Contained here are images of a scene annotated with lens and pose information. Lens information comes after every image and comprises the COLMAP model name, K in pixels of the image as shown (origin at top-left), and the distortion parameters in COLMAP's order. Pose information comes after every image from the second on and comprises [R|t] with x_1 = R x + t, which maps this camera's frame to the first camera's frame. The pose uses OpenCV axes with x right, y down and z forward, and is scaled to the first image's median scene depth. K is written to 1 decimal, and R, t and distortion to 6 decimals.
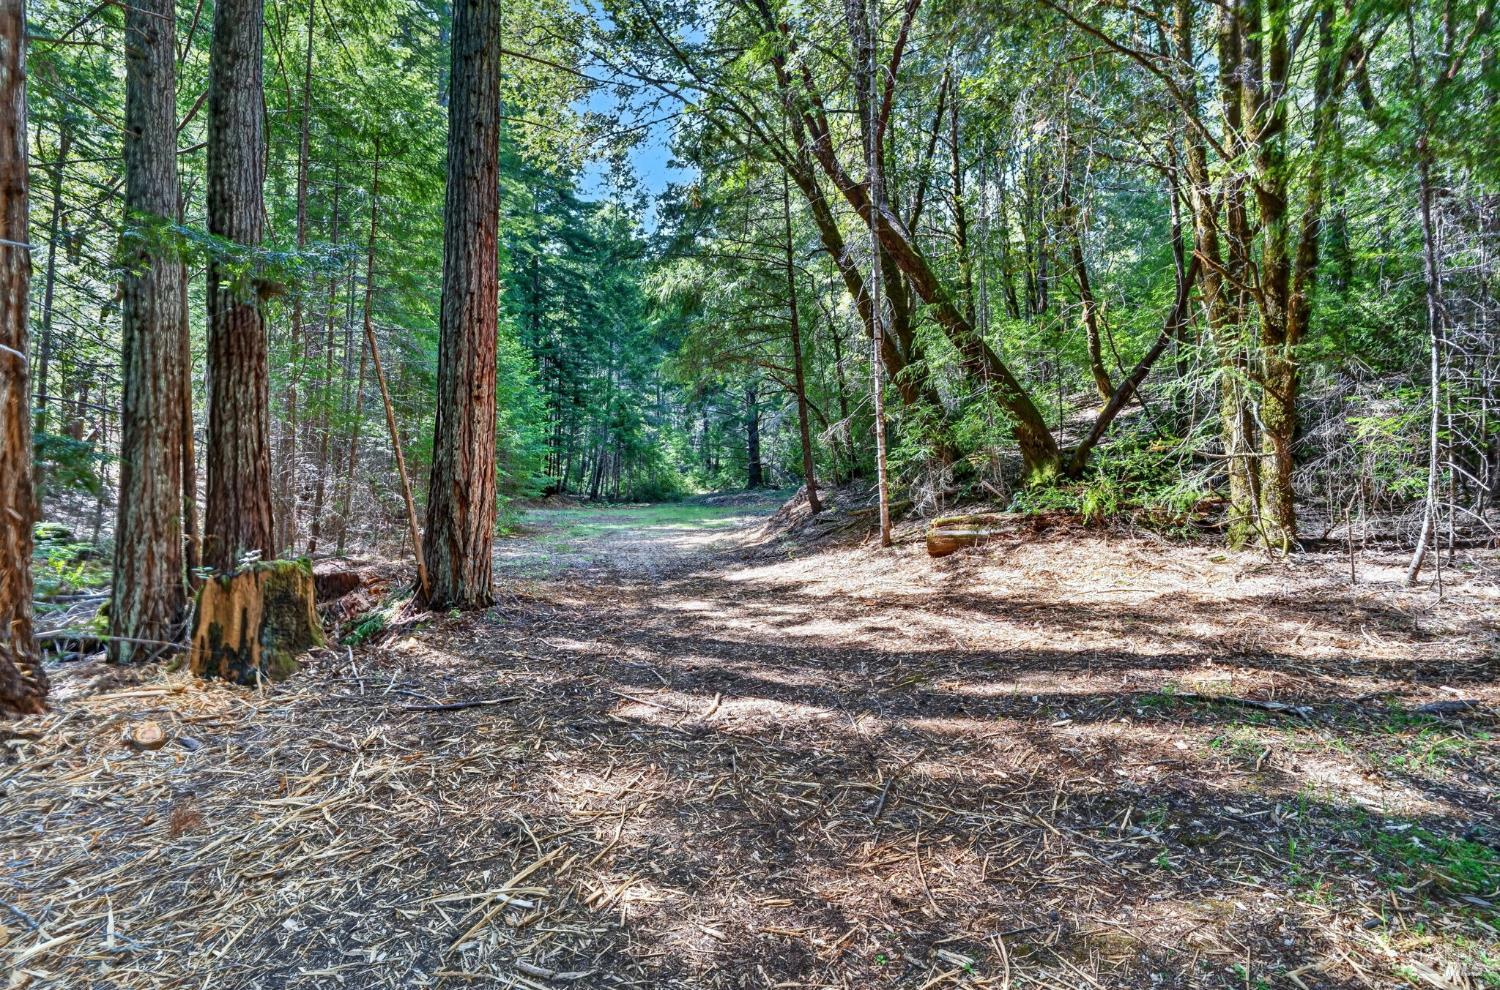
lens RADIAL K [[697.8, 0, 748.5], [0, 697.8, 489.1], [0, 0, 1]] dist [0.000488, 0.000047]
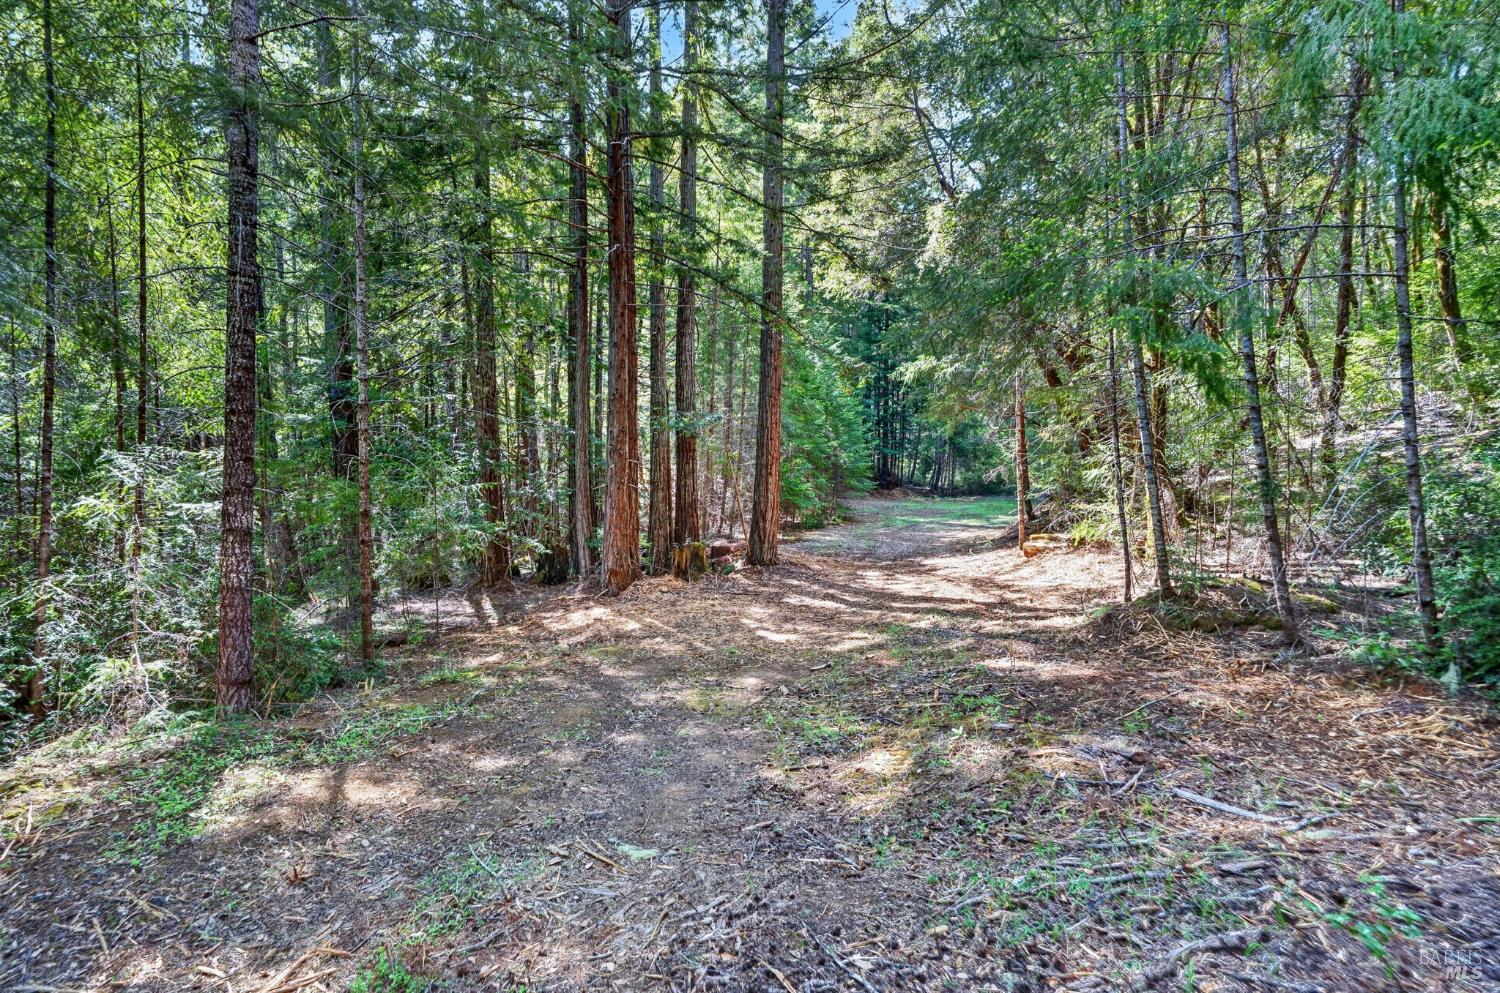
lens RADIAL K [[697.8, 0, 748.7], [0, 697.8, 492.3], [0, 0, 1]] dist [0.000488, 0.000047]
pose [[0.853014, 0.021375, -0.521451, 0.750979], [-0.003422, 0.999369, 0.035368, -0.151704], [0.521878, -0.028384, 0.852548, -0.995171]]
